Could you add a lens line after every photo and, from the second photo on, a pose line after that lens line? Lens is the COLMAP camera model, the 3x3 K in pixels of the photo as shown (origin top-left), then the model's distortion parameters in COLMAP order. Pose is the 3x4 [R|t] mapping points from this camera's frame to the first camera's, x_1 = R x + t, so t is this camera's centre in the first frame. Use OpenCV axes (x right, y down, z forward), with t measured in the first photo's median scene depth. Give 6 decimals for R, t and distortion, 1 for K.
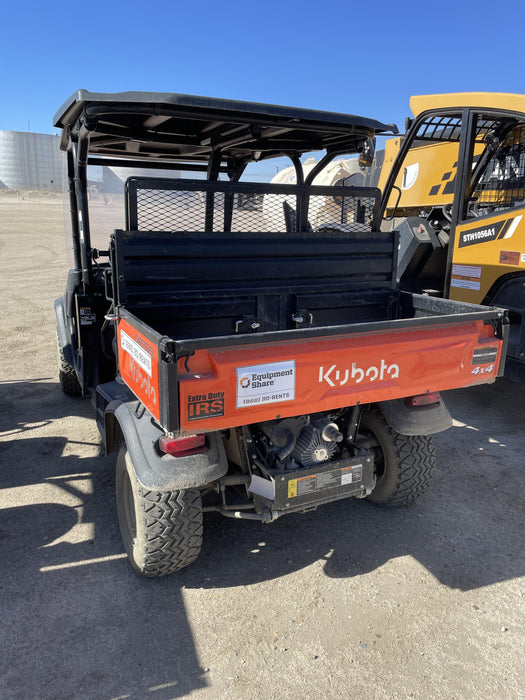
lens RADIAL K [[535.5, 0, 257.5], [0, 535.5, 357.5], [0, 0, 1]] dist [0.044442, -0.029078]
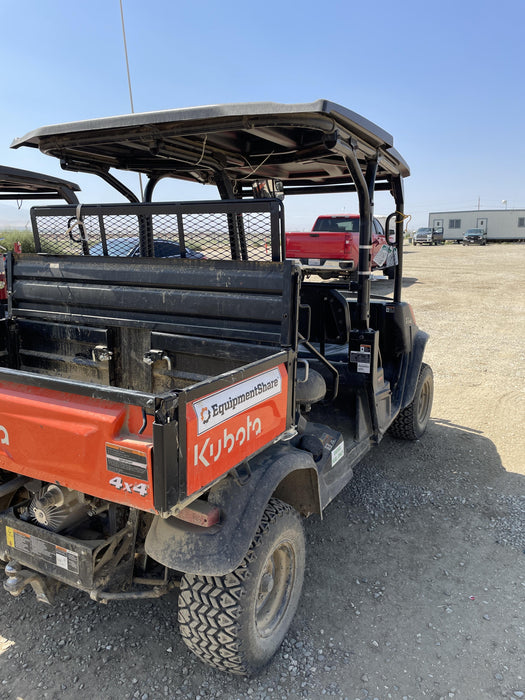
lens RADIAL K [[535.5, 0, 262.1], [0, 535.5, 345.9], [0, 0, 1]] dist [0.044442, -0.029078]
pose [[0.568706, 0.149398, -0.808859, 0.985203], [-0.205122, 0.978058, 0.036428, -0.187023], [0.796554, 0.145198, 0.586873, 0.753374]]
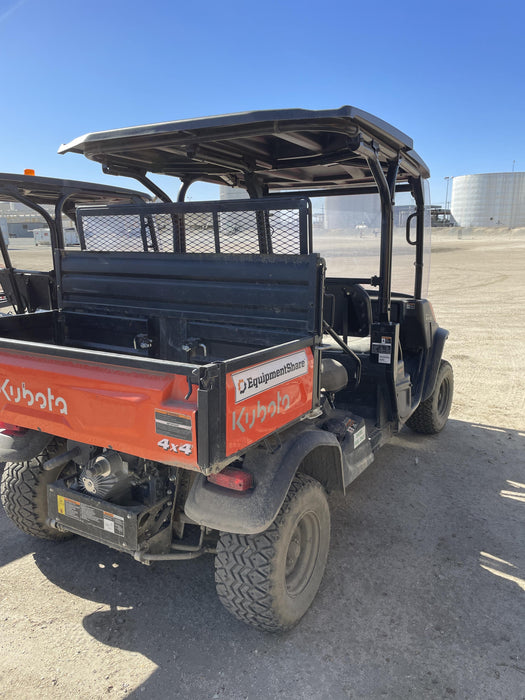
lens RADIAL K [[535.5, 0, 267.6], [0, 535.5, 350.8], [0, 0, 1]] dist [0.044442, -0.029078]
pose [[0.543335, 0.147128, -0.826523, 1.048706], [-0.207053, 0.977595, 0.037908, -0.150023], [0.813582, 0.150538, 0.561625, 0.703261]]
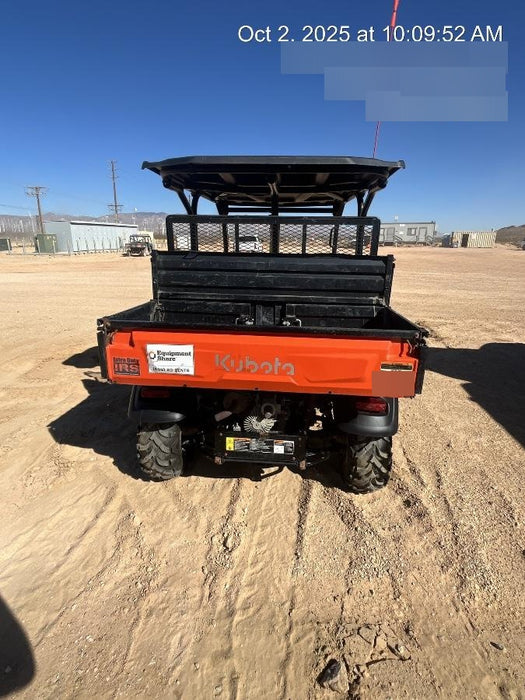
lens RADIAL K [[378.9, 0, 260.4], [0, 378.9, 352.0], [0, 0, 1]] dist [-0.041056, -0.000101]
pose [[0.850978, 0.149435, -0.503493, 0.568771], [-0.140481, 0.988501, 0.055949, -0.046274], [0.506065, 0.023120, 0.862186, 0.217101]]
